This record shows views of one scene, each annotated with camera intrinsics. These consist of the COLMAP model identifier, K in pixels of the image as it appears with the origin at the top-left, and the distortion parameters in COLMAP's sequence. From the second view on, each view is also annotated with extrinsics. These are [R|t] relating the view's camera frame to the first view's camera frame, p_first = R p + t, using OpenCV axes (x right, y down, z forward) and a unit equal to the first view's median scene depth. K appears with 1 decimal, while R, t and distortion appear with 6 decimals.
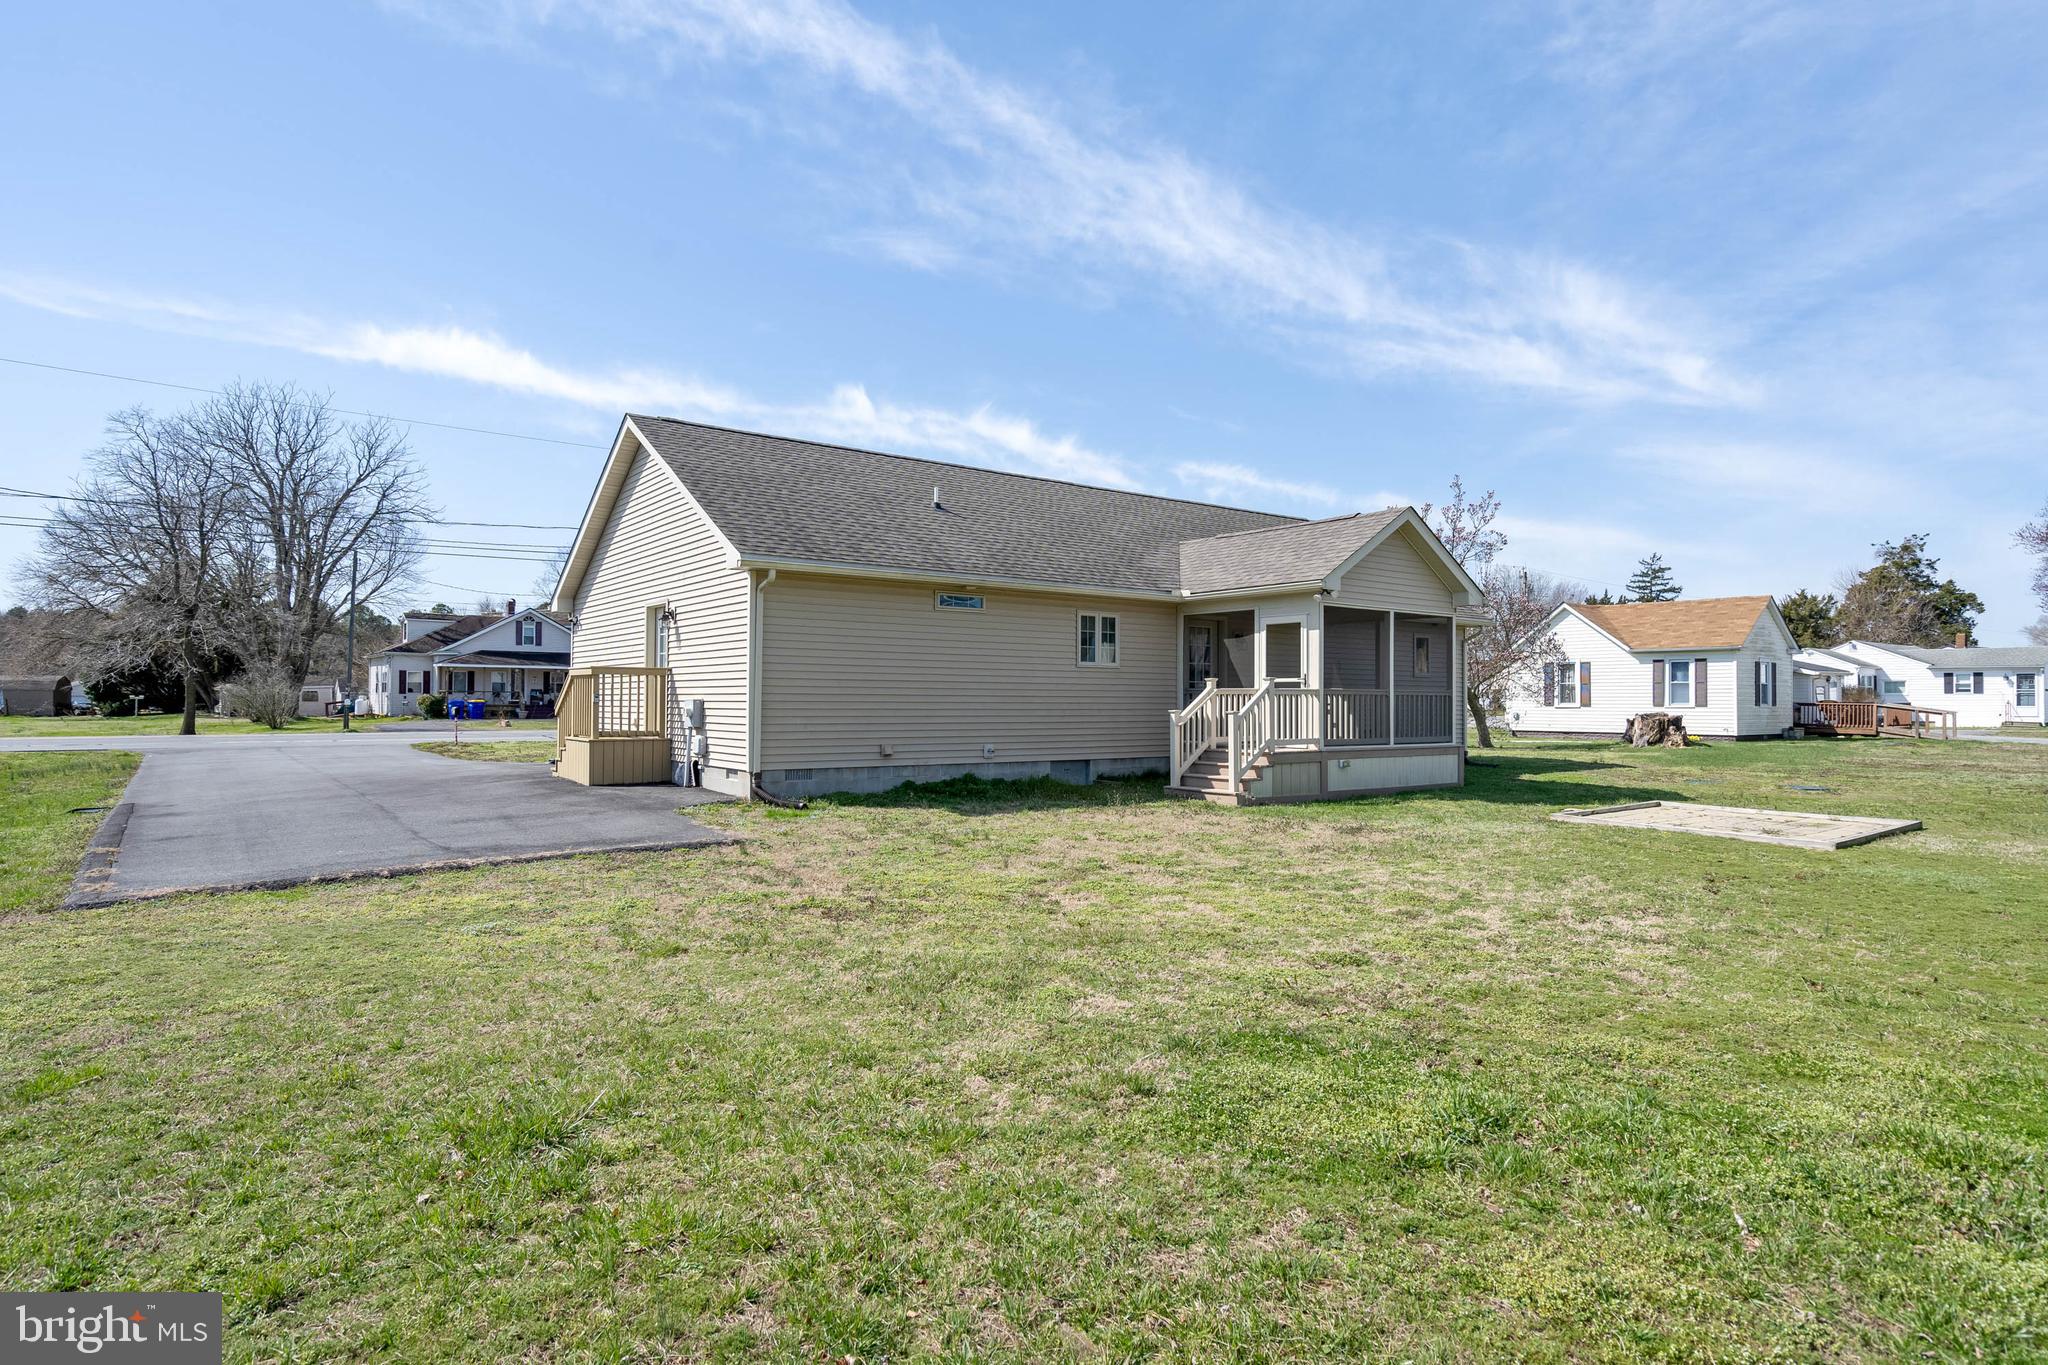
lens RADIAL K [[1154.3, 0, 1026.5], [0, 1154.3, 686.0], [0, 0, 1]] dist [0.023415, 0.000873]
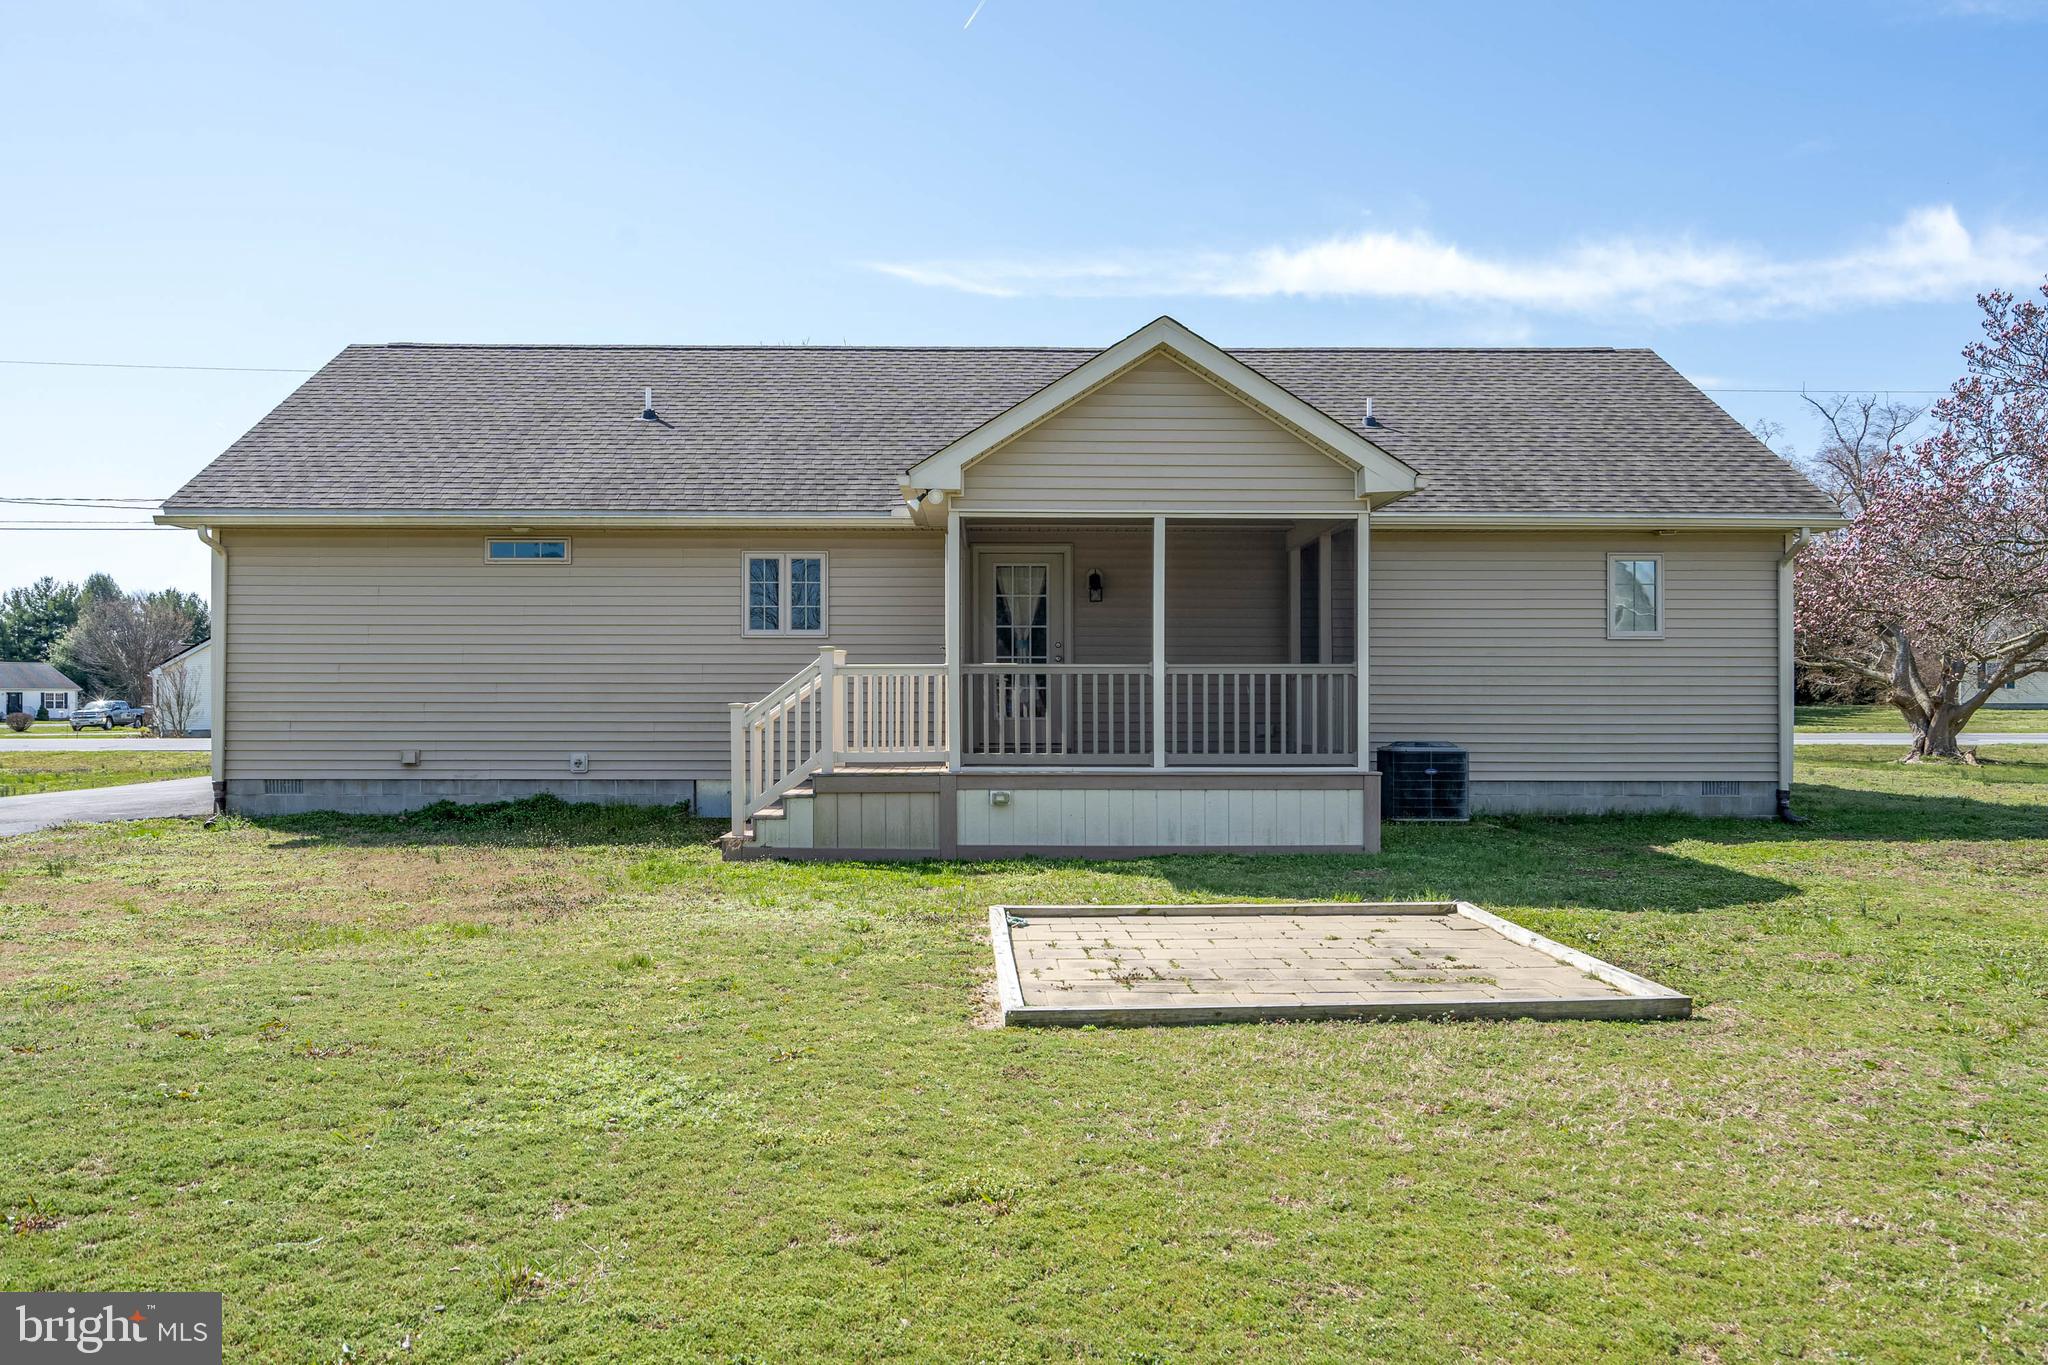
lens RADIAL K [[1564.8, 0, 1023.7], [0, 1564.8, 683.4], [0, 0, 1]] dist [-0.001536, 0.000332]
pose [[0.817479, -0.008663, -0.575893, 0.728565], [0.011128, 0.999938, 0.000754, 0.011108], [0.575851, -0.007024, 0.817524, 0.388274]]
